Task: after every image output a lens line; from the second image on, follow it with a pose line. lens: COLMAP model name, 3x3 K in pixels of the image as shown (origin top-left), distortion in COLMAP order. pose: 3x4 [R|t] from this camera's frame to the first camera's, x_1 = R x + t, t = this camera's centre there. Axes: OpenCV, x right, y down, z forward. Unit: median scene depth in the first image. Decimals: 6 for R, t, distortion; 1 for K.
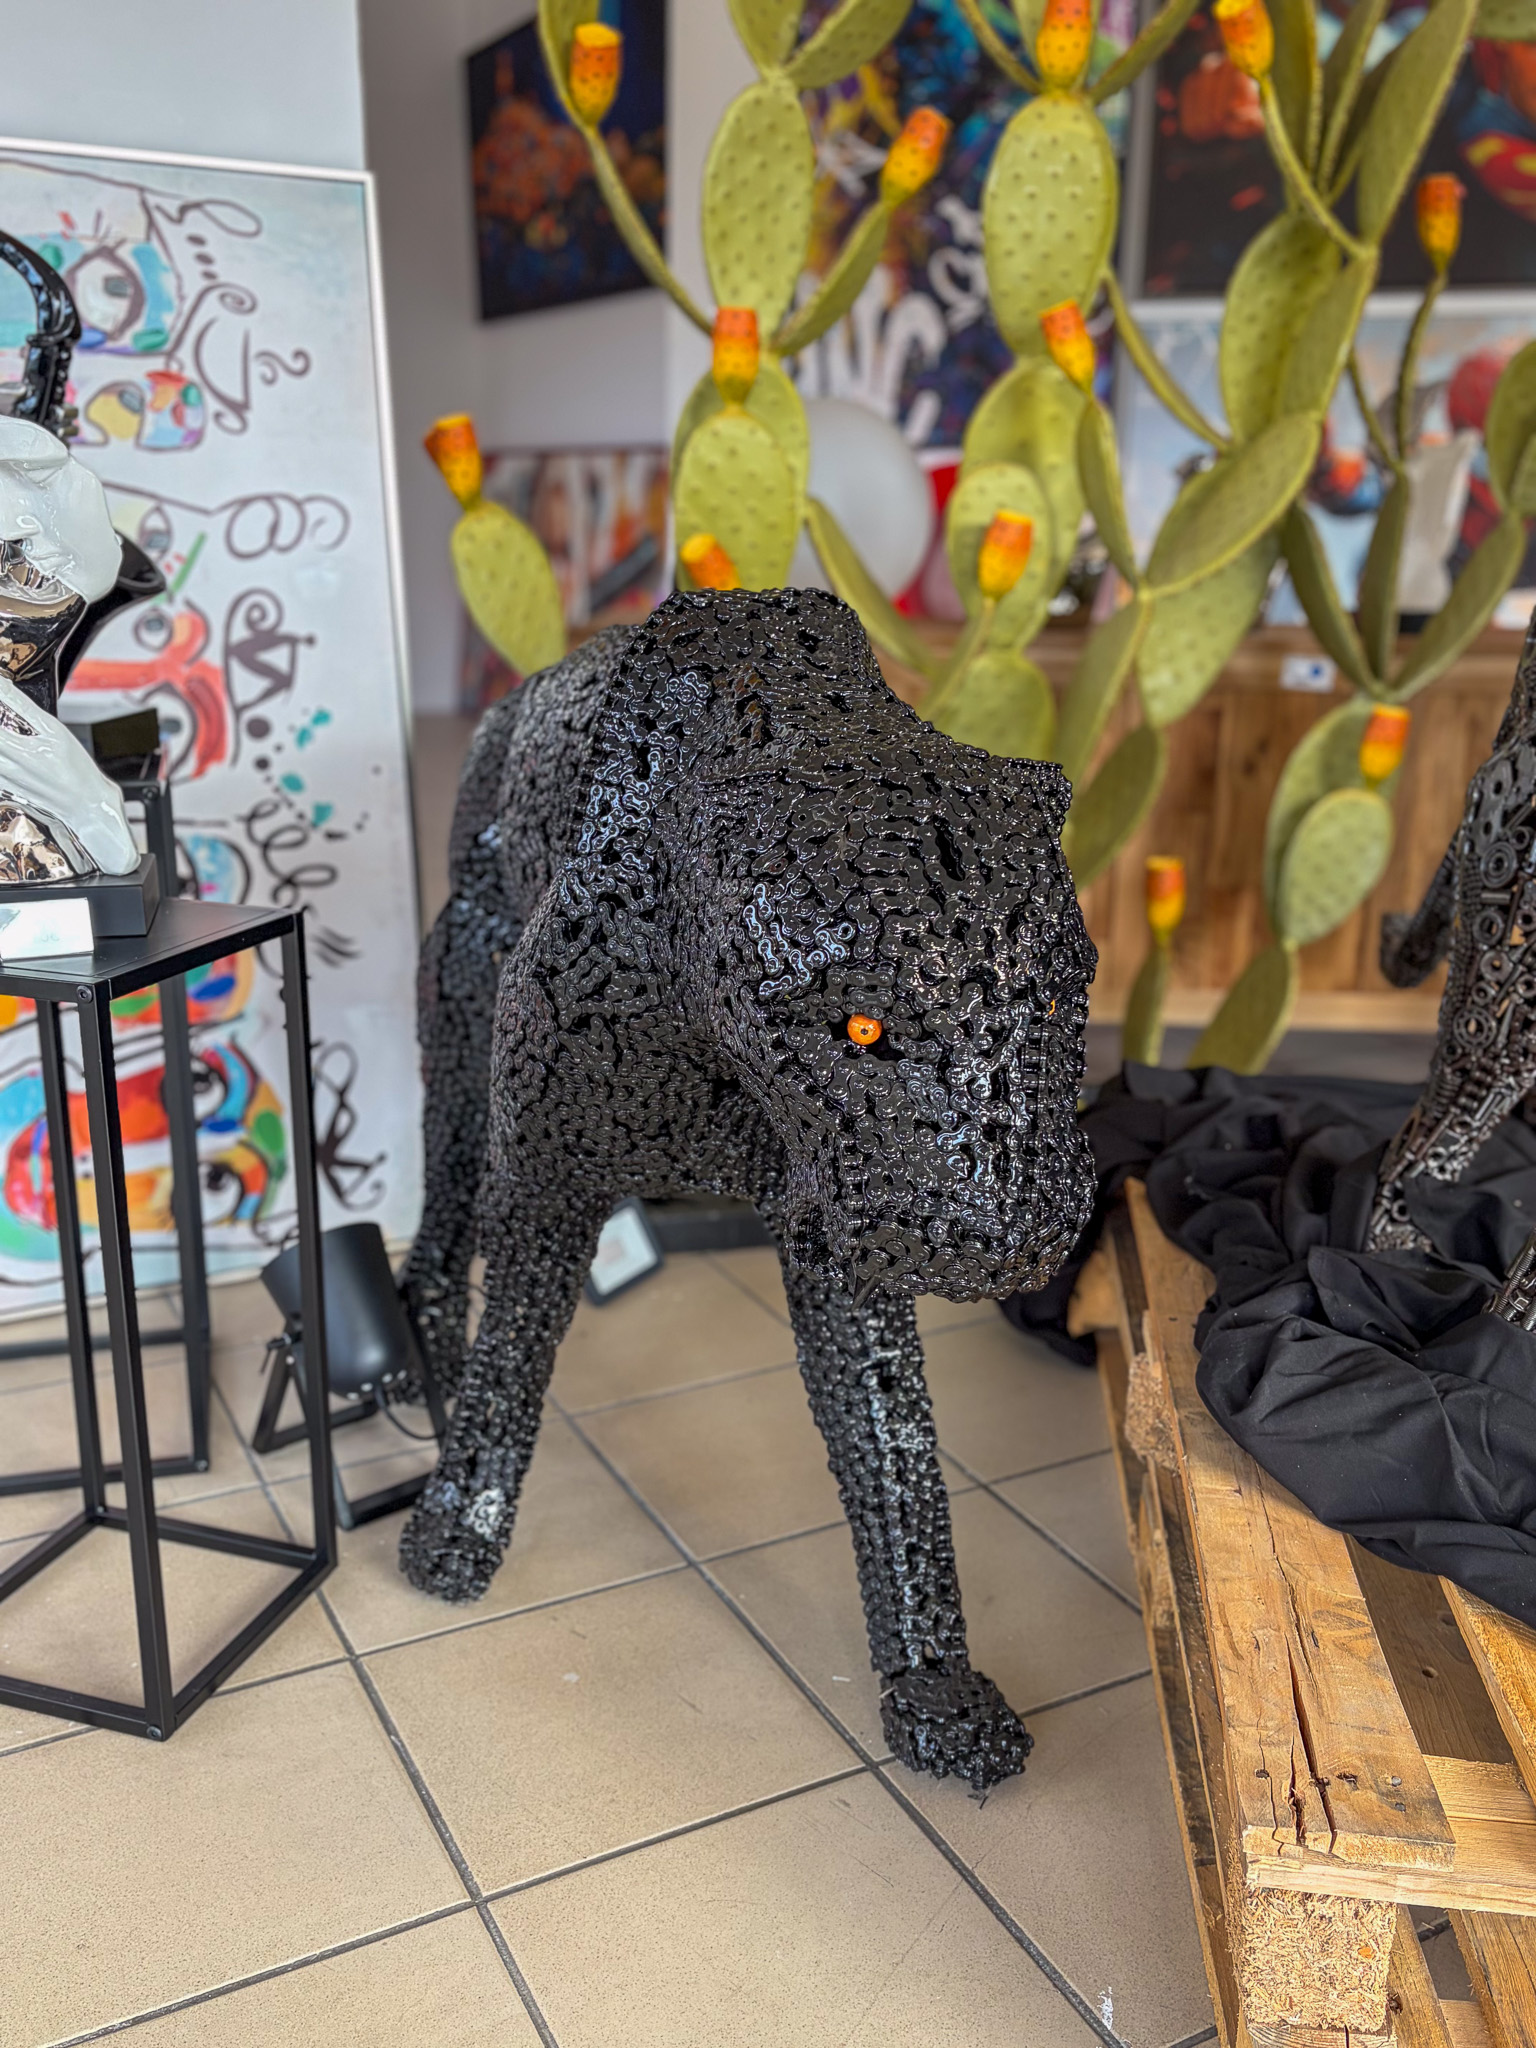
lens RADIAL K [[1858.9, 0, 778.1], [0, 1858.9, 1013.2], [0, 0, 1]] dist [0.070902, -0.057802]
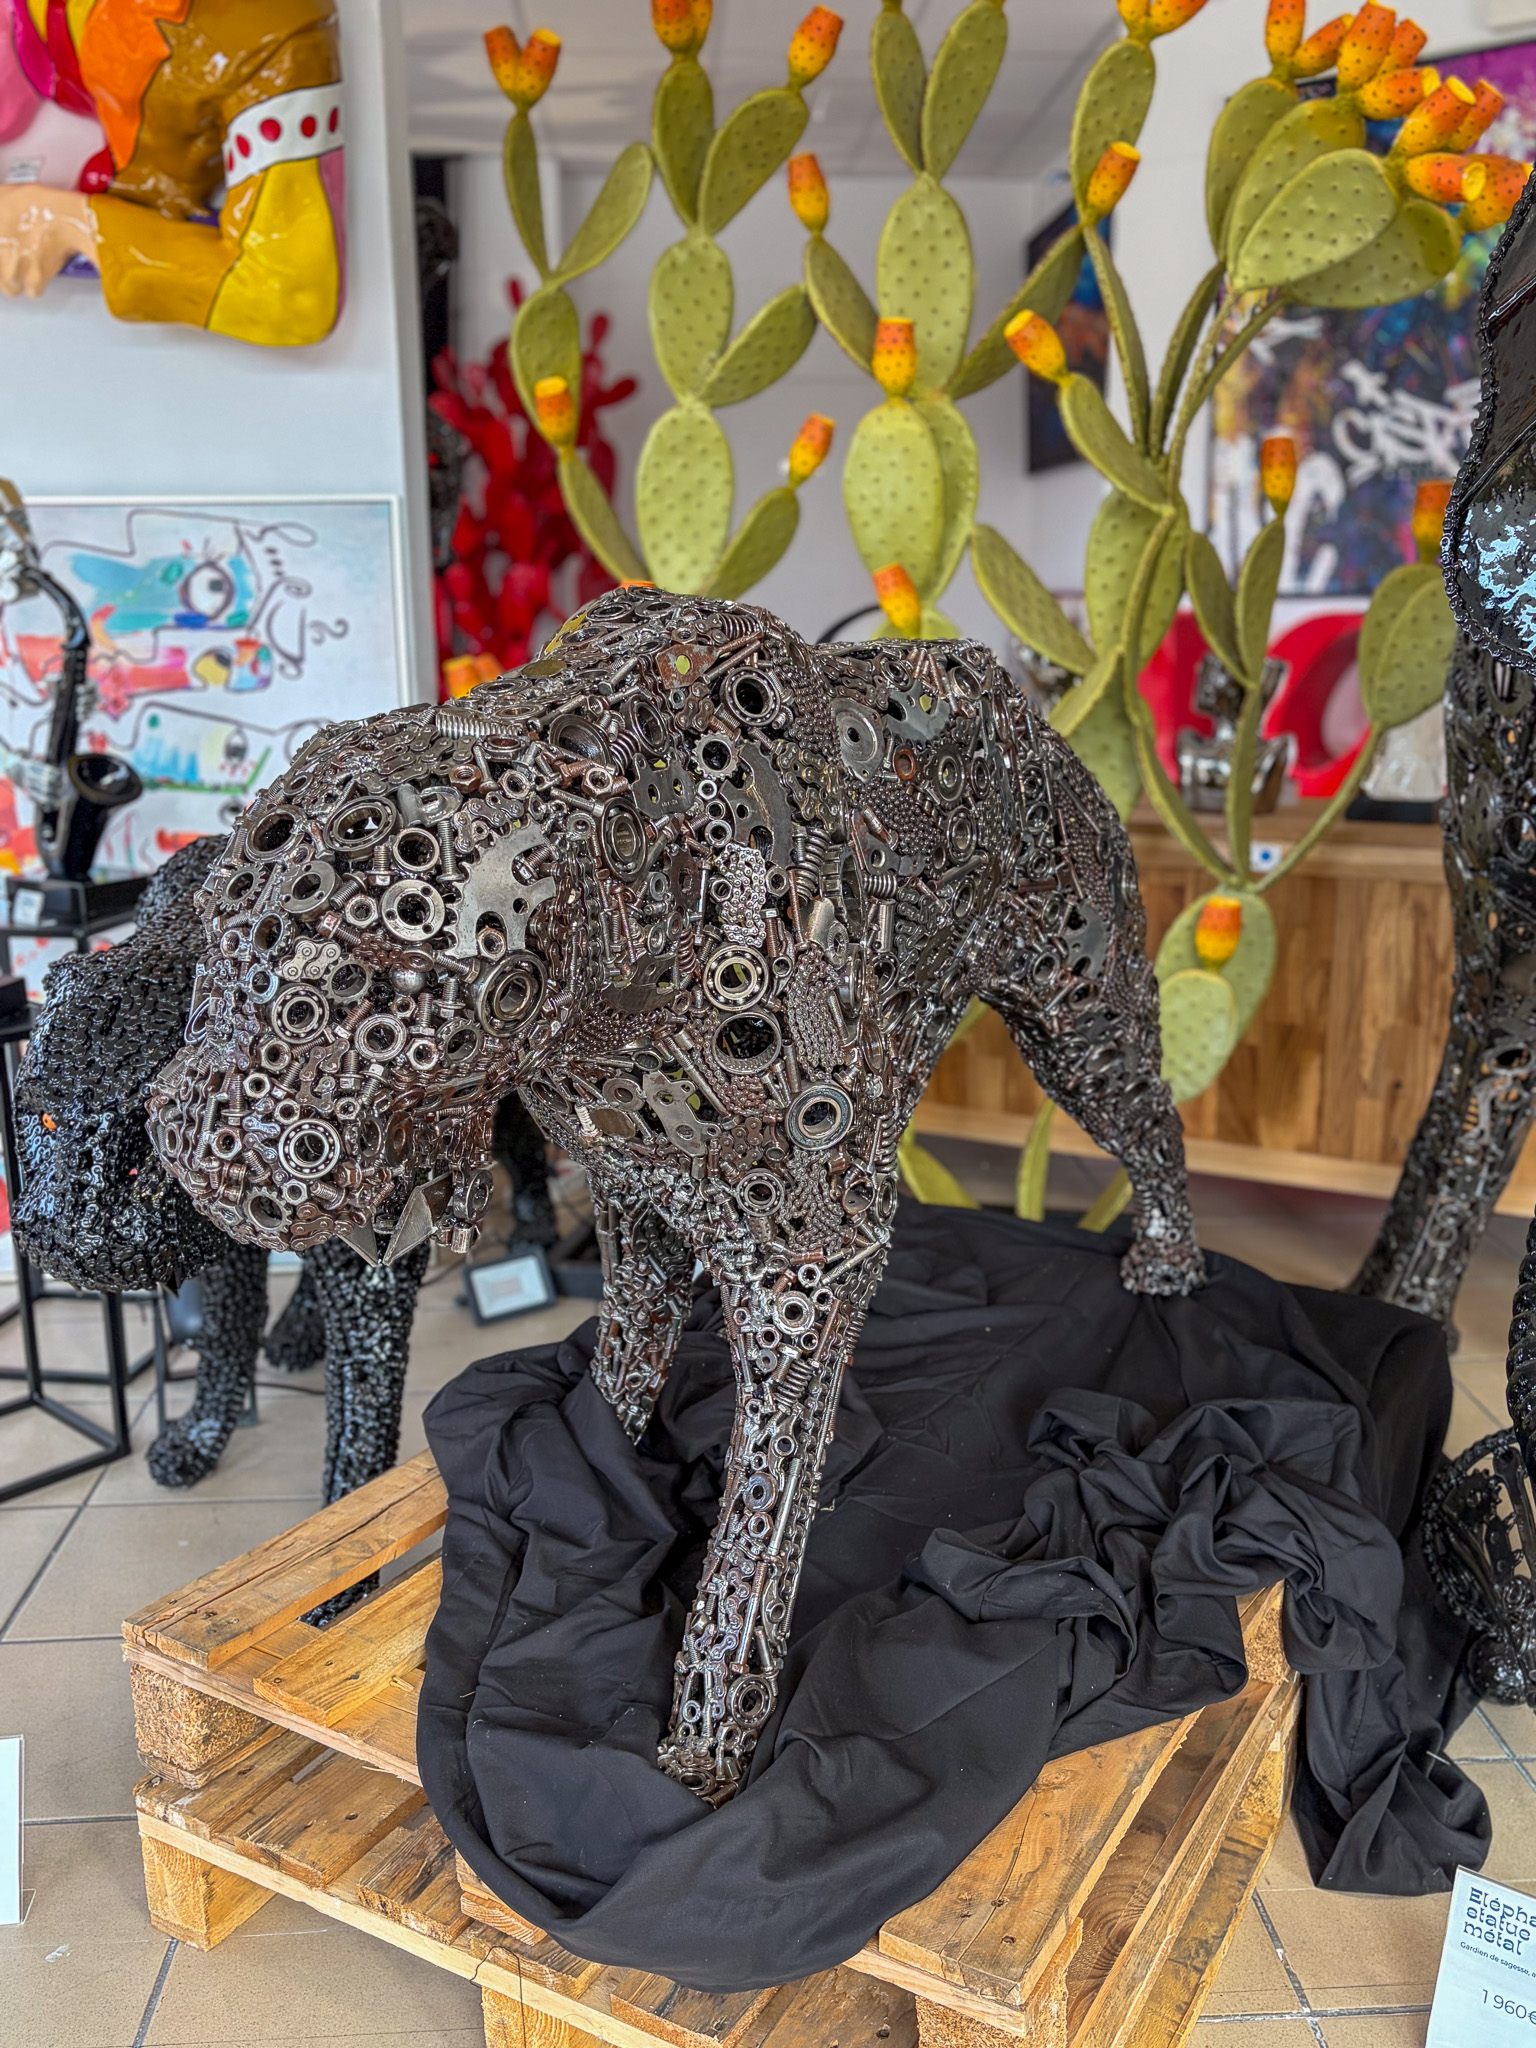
lens RADIAL K [[1858.9, 0, 755.7], [0, 1858.9, 1003.3], [0, 0, 1]] dist [0.070902, -0.057802]
pose [[0.906976, 0.070600, -0.415222, 0.653748], [-0.092191, 0.995222, -0.032159, -0.048885], [0.410968, 0.067447, 0.909152, -0.139897]]
